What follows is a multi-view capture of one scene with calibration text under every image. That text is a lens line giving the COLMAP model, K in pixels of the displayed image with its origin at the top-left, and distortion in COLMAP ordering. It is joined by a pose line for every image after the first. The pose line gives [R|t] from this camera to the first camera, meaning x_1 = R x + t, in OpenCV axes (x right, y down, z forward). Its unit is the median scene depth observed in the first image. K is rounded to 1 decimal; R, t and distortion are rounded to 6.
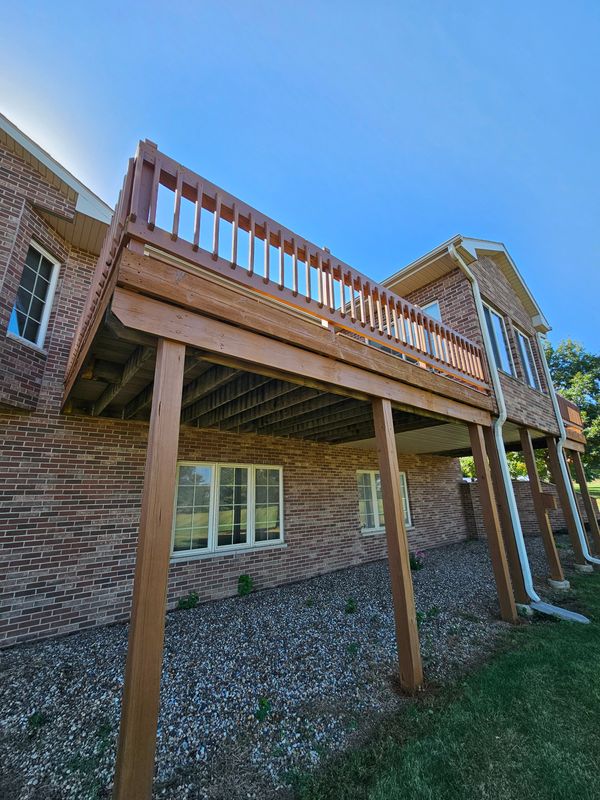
lens RADIAL K [[324.1, 0, 300.1], [0, 324.1, 399.5], [0, 0, 1]] dist [-0.000743, 0.000172]
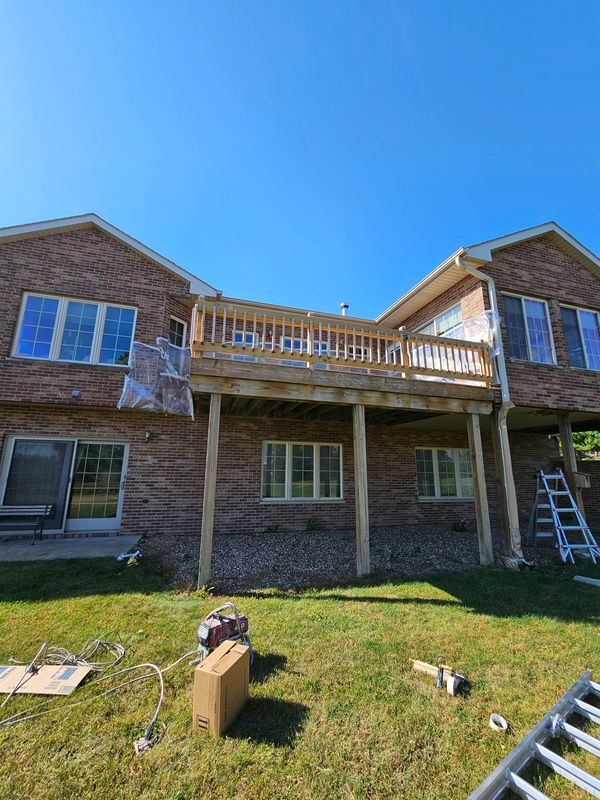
lens RADIAL K [[324.1, 0, 300.1], [0, 324.1, 399.5], [0, 0, 1]] dist [-0.000743, 0.000172]
pose [[0.922597, -0.037672, -0.383922, 0.324814], [0.072377, 0.994451, 0.076347, -0.090092], [0.378915, -0.098225, 0.920204, -0.269452]]
